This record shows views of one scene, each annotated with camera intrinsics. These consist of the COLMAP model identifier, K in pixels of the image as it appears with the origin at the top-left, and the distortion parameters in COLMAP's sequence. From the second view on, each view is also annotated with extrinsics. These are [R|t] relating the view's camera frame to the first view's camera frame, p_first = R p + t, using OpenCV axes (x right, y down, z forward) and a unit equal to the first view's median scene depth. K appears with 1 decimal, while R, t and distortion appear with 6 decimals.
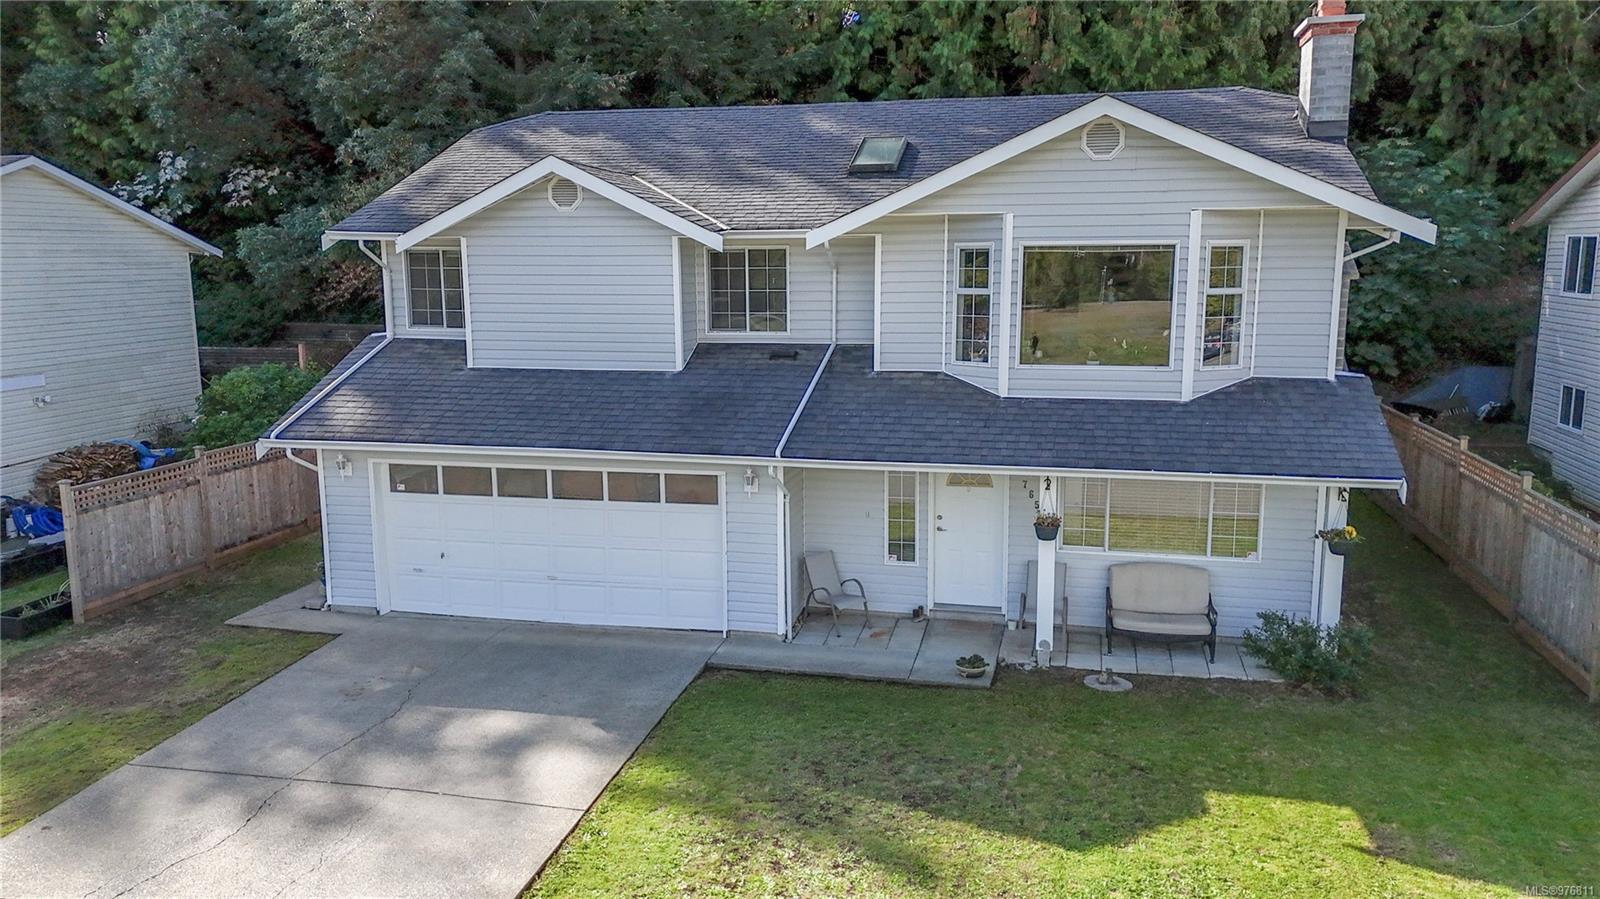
lens RADIAL K [[1188.2, 0, 798.5], [0, 1188.2, 451.3], [0, 0, 1]] dist [0.077379, -0.052463]
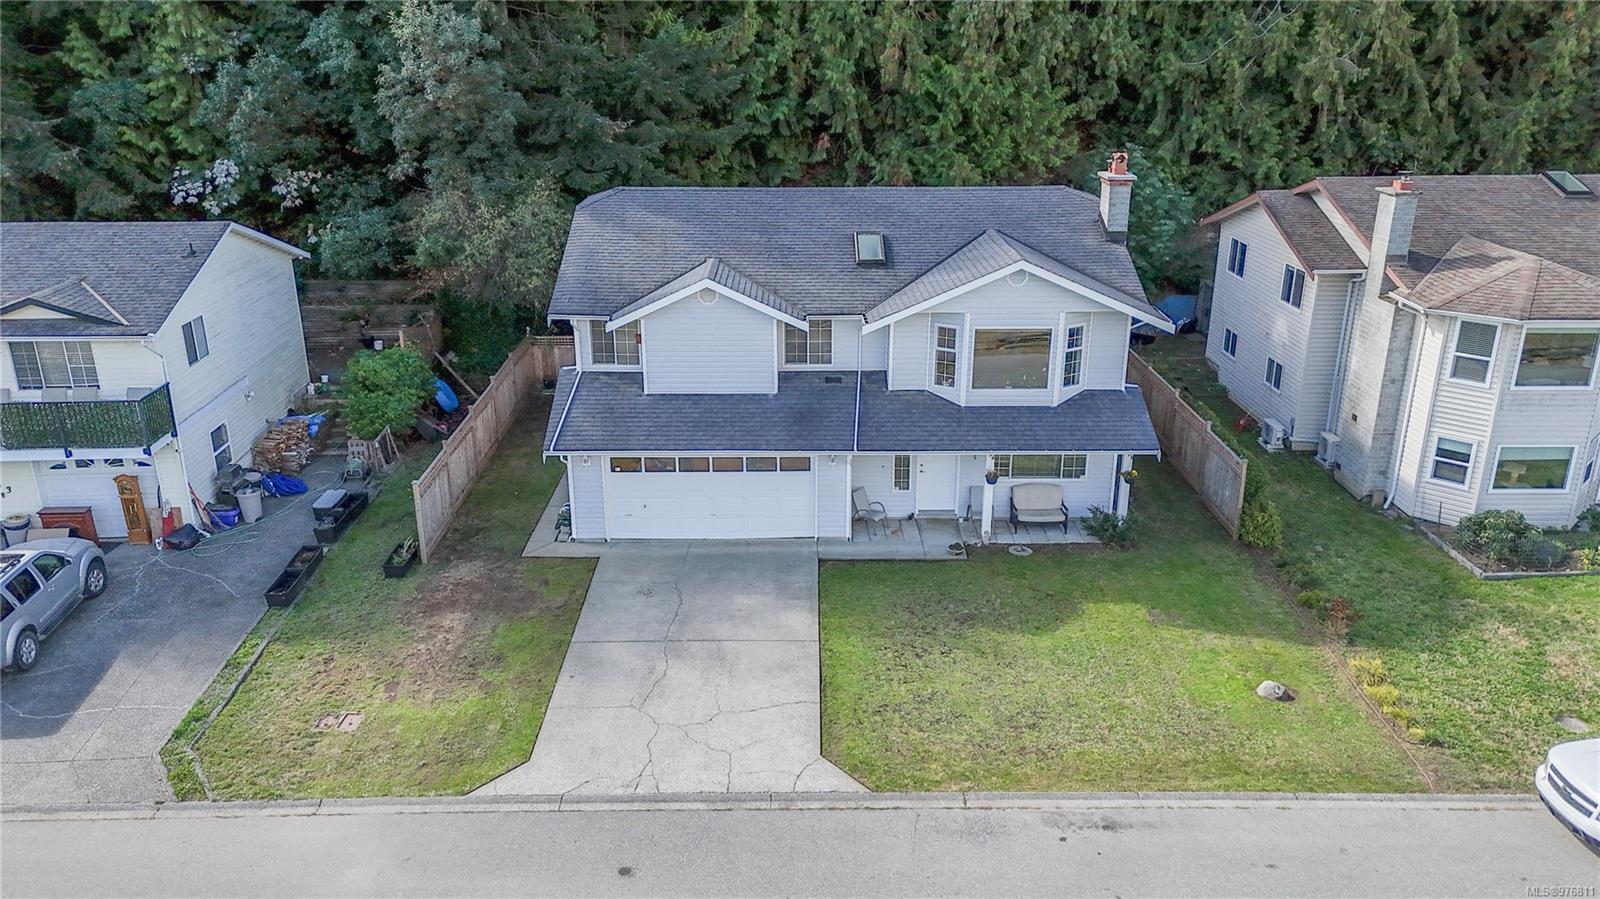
lens RADIAL K [[1188.2, 0, 801.1], [0, 1188.2, 445.8], [0, 0, 1]] dist [0.077379, -0.052463]
pose [[0.973227, -0.074465, 0.217448, -0.475672], [0.035755, 0.983597, 0.176804, -0.315513], [-0.227047, -0.164295, 0.959925, -0.733985]]
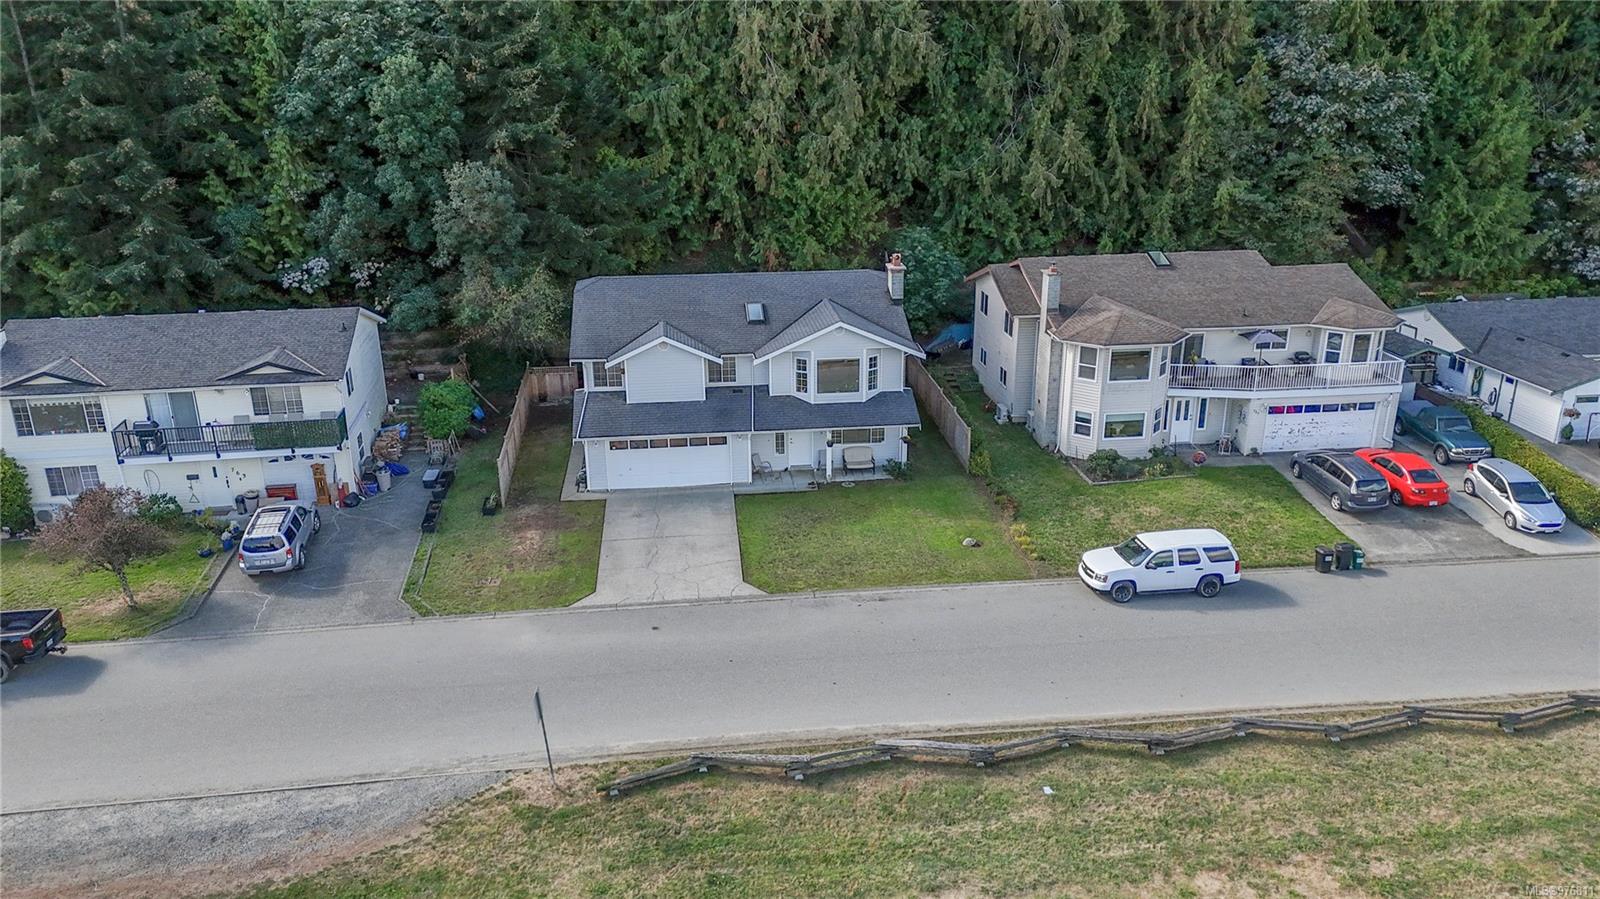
lens RADIAL K [[1188.2, 0, 802.7], [0, 1188.2, 448.1], [0, 0, 1]] dist [0.077379, -0.052463]
pose [[0.942928, -0.116003, 0.312138, -0.865152], [0.059842, 0.981131, 0.183853, -0.513668], [-0.327575, -0.154681, 0.932077, -2.006871]]
